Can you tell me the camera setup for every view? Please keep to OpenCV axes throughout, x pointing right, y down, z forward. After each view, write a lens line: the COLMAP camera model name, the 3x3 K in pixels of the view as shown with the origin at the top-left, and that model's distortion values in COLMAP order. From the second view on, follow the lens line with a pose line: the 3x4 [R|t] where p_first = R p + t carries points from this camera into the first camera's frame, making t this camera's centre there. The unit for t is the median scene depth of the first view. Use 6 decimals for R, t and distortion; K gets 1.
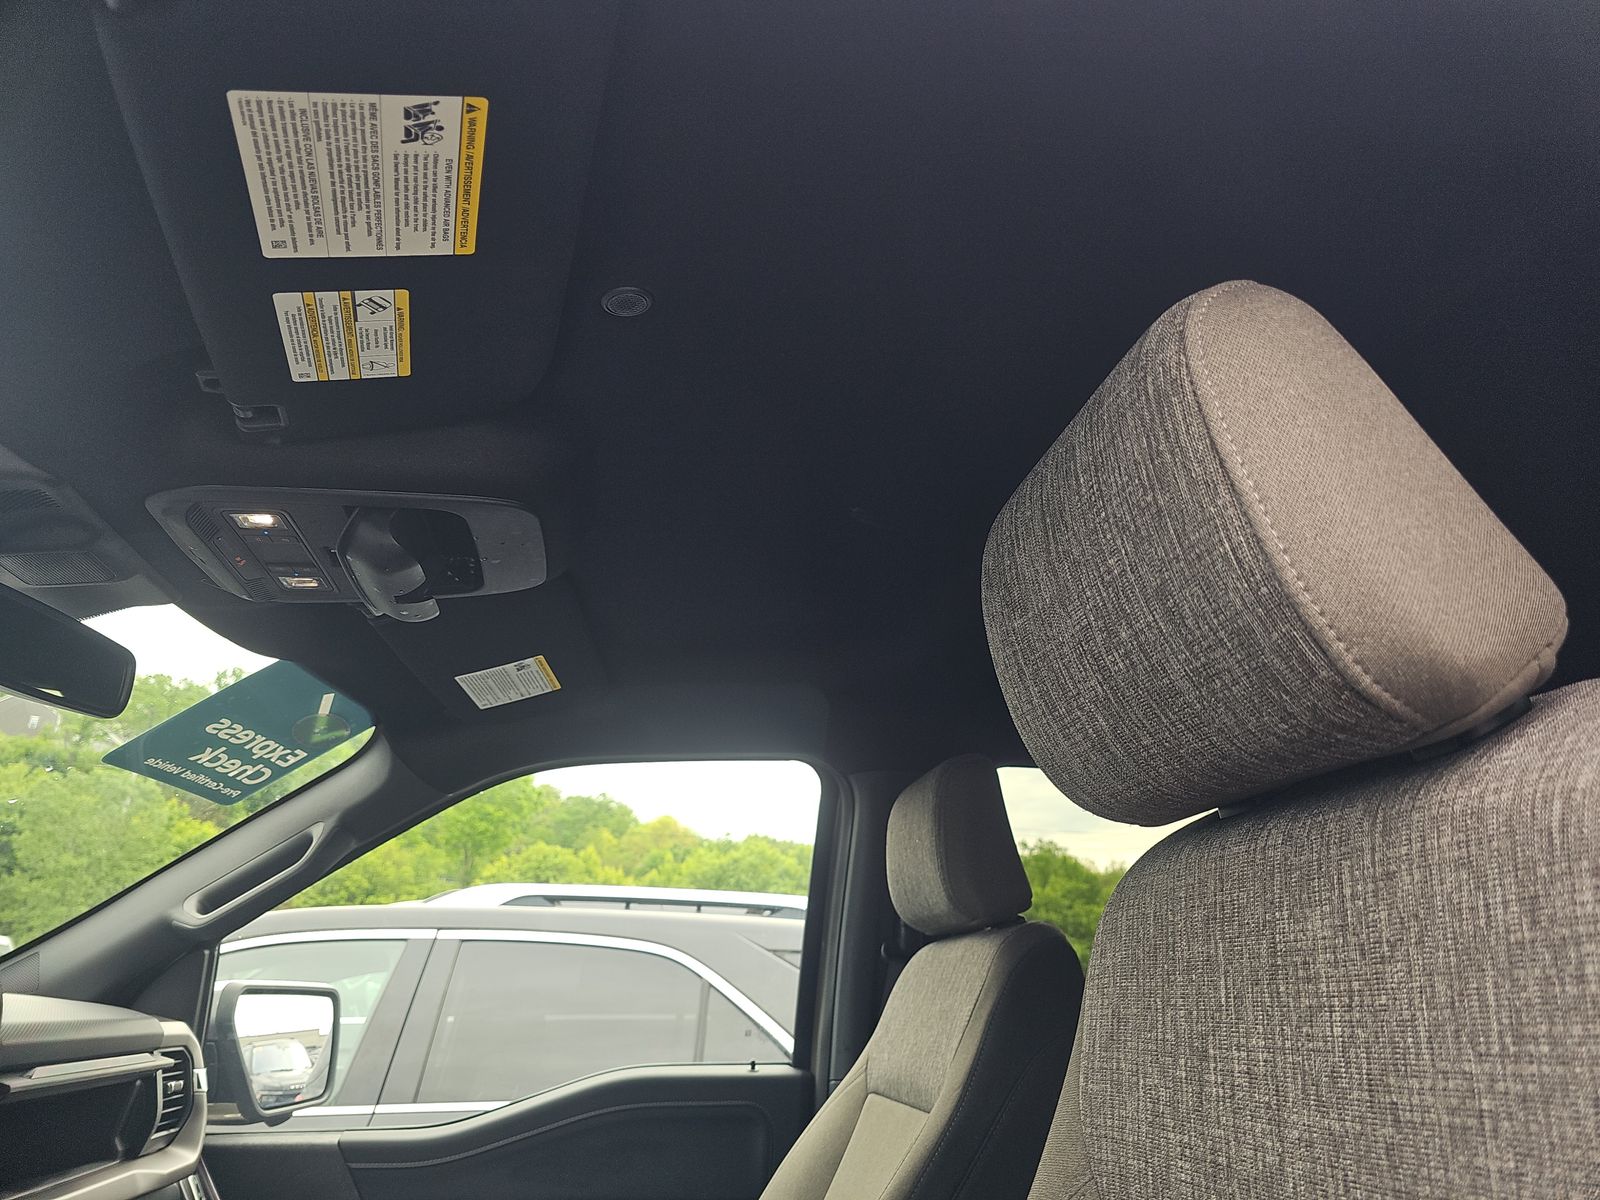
lens RADIAL K [[1042.7, 0, 806.9], [0, 1042.7, 590.1], [0, 0, 1]] dist [0.046452, -0.050616]
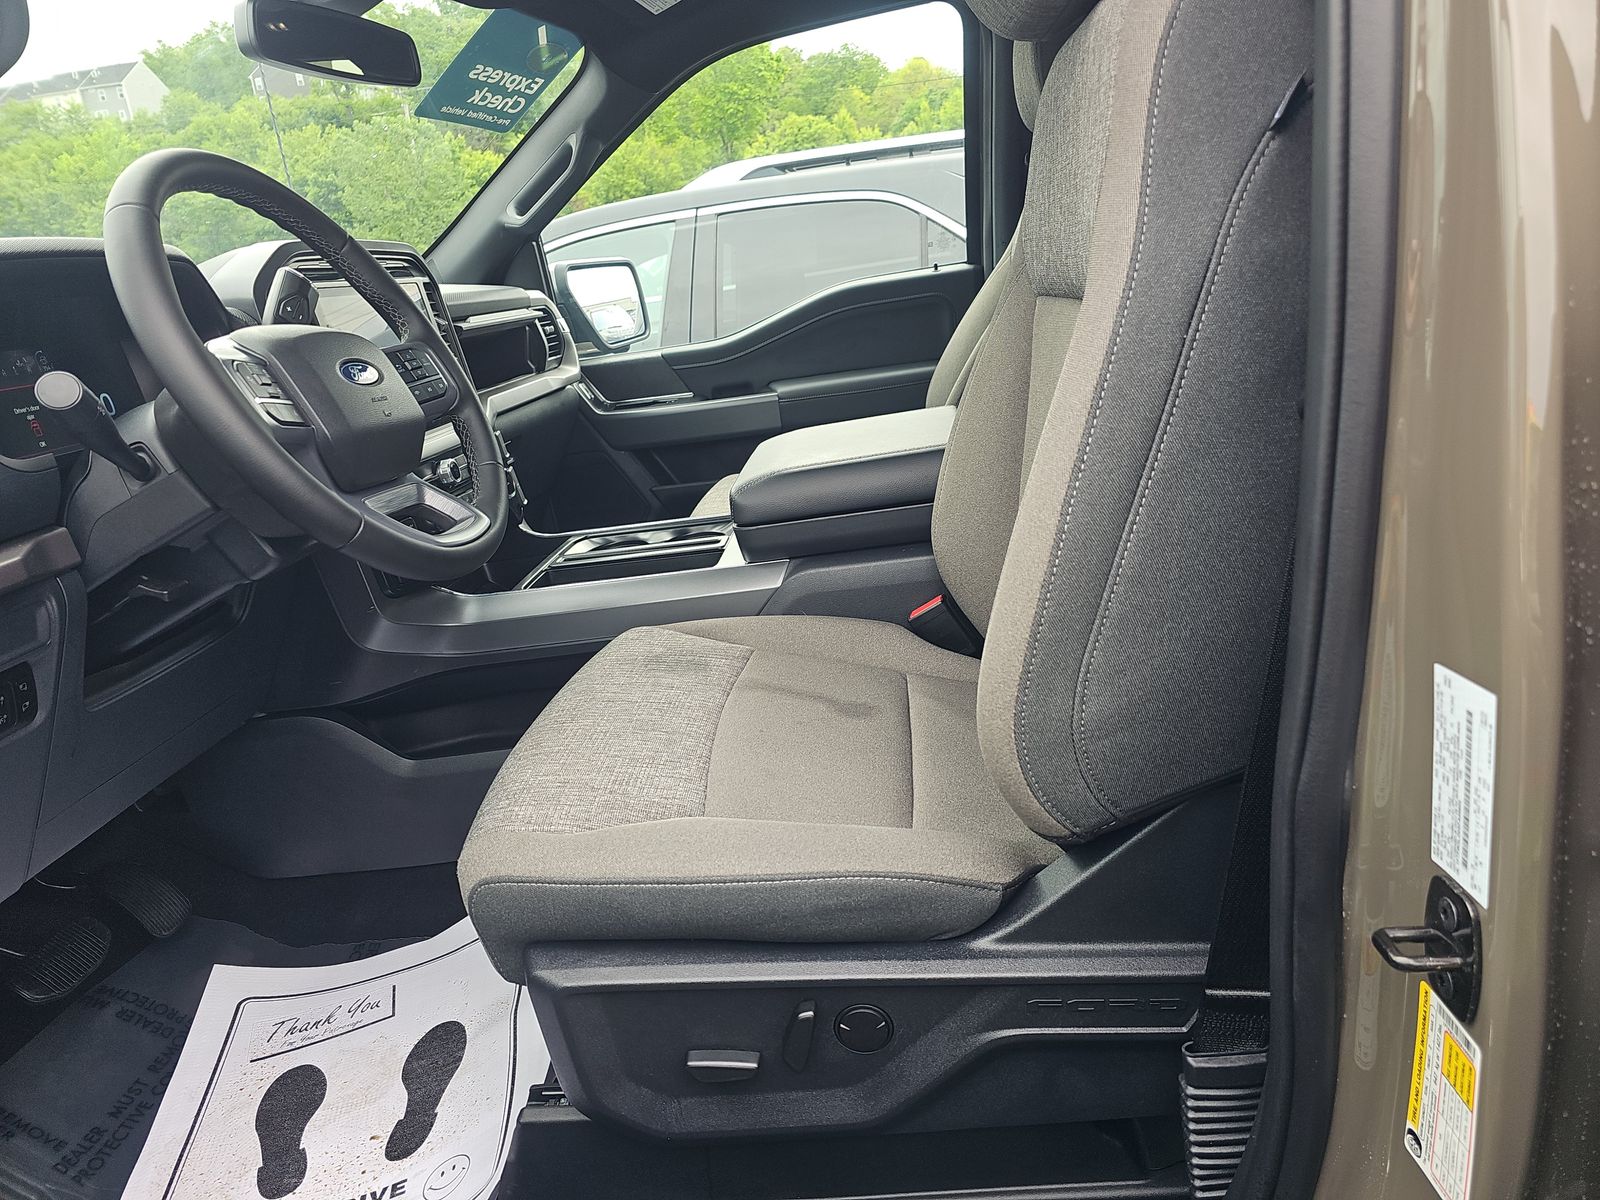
lens RADIAL K [[1042.7, 0, 806.9], [0, 1042.7, 590.1], [0, 0, 1]] dist [0.046452, -0.050616]
pose [[0.958828, -0.059152, -0.277760, 0.146837], [0.221418, 0.768166, 0.600745, -0.064501], [0.177831, -0.637512, 0.749636, -0.291522]]
